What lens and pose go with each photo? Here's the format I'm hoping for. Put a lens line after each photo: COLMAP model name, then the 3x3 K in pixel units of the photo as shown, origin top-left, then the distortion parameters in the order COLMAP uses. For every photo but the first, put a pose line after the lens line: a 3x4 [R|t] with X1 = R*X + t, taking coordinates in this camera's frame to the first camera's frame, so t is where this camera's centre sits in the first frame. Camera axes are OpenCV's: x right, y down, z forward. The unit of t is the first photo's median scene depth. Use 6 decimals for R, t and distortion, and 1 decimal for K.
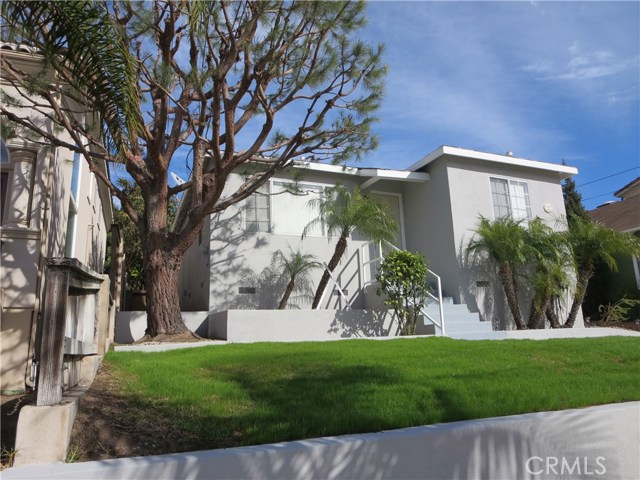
lens RADIAL K [[449.2, 0, 320.0], [0, 449.2, 240.0], [0, 0, 1]] dist [-0.006057, -0.003074]
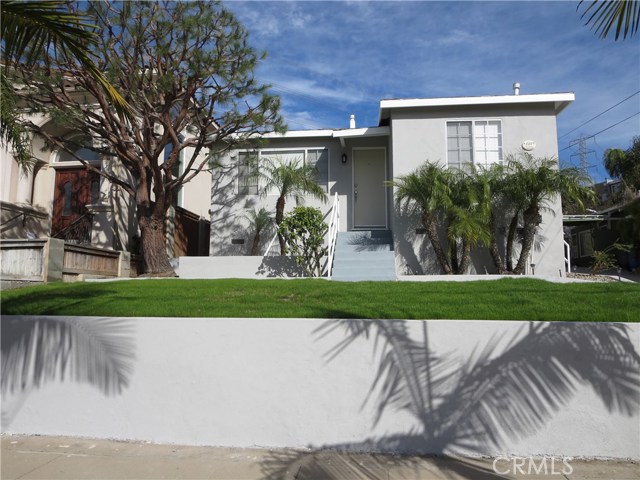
lens RADIAL K [[449.2, 0, 320.0], [0, 449.2, 240.0], [0, 0, 1]] dist [-0.006057, -0.003074]
pose [[0.886696, -0.021173, -0.461868, 0.646095], [0.075387, 0.992203, 0.099244, -0.002263], [0.456165, -0.122818, 0.881379, -0.028396]]
